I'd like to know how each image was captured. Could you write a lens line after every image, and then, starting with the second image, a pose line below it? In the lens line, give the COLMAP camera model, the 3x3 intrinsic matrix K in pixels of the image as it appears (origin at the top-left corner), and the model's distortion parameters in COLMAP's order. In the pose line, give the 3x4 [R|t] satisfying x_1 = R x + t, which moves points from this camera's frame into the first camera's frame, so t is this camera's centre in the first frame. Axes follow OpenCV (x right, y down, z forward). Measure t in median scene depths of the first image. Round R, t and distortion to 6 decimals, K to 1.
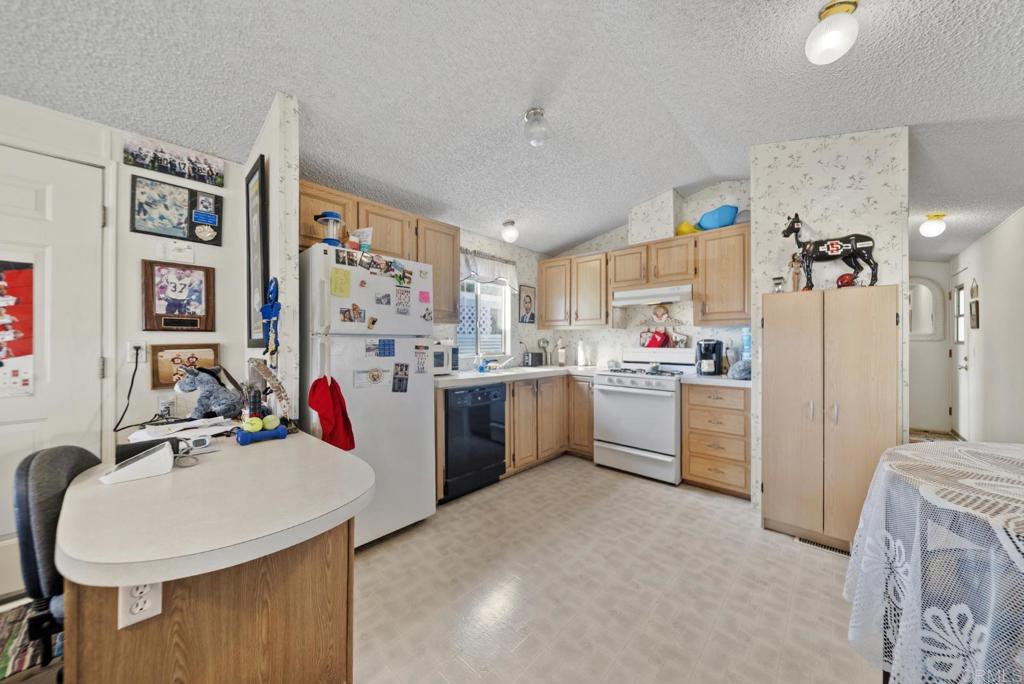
lens RADIAL K [[356.1, 0, 518.1], [0, 356.1, 339.7], [0, 0, 1]] dist [-0.003458, 0.000200]
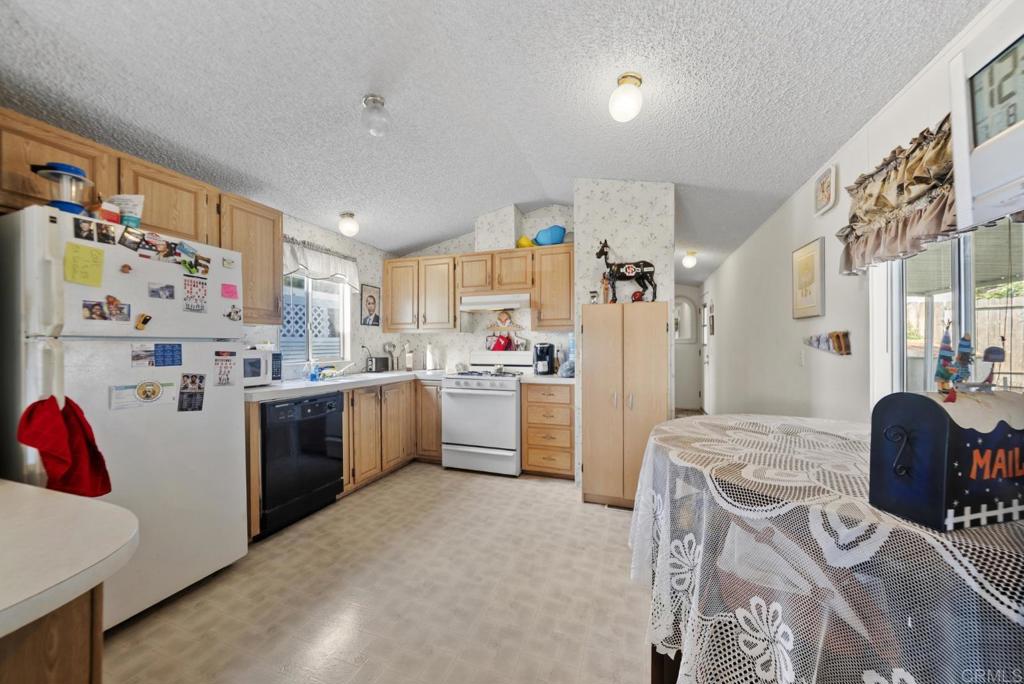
lens RADIAL K [[356.1, 0, 516.9], [0, 356.1, 344.3], [0, 0, 1]] dist [-0.003458, 0.000200]
pose [[0.919220, -0.003339, 0.393729, 0.020705], [0.002366, 0.999993, 0.002958, -0.000172], [-0.393736, -0.001787, 0.919222, -0.003620]]
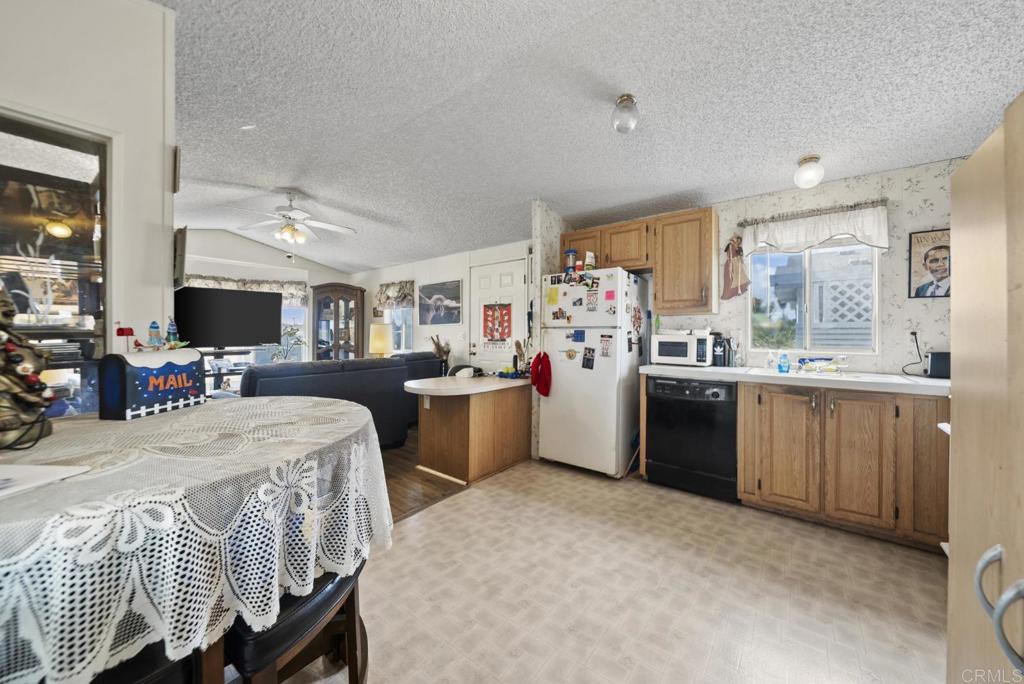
lens RADIAL K [[356.1, 0, 509.0], [0, 356.1, 332.0], [0, 0, 1]] dist [-0.003458, 0.000200]
pose [[0.080080, -0.005479, -0.996773, 0.967733], [0.002842, 0.999982, -0.005269, 0.013027], [0.996784, -0.002411, 0.080094, 0.570747]]
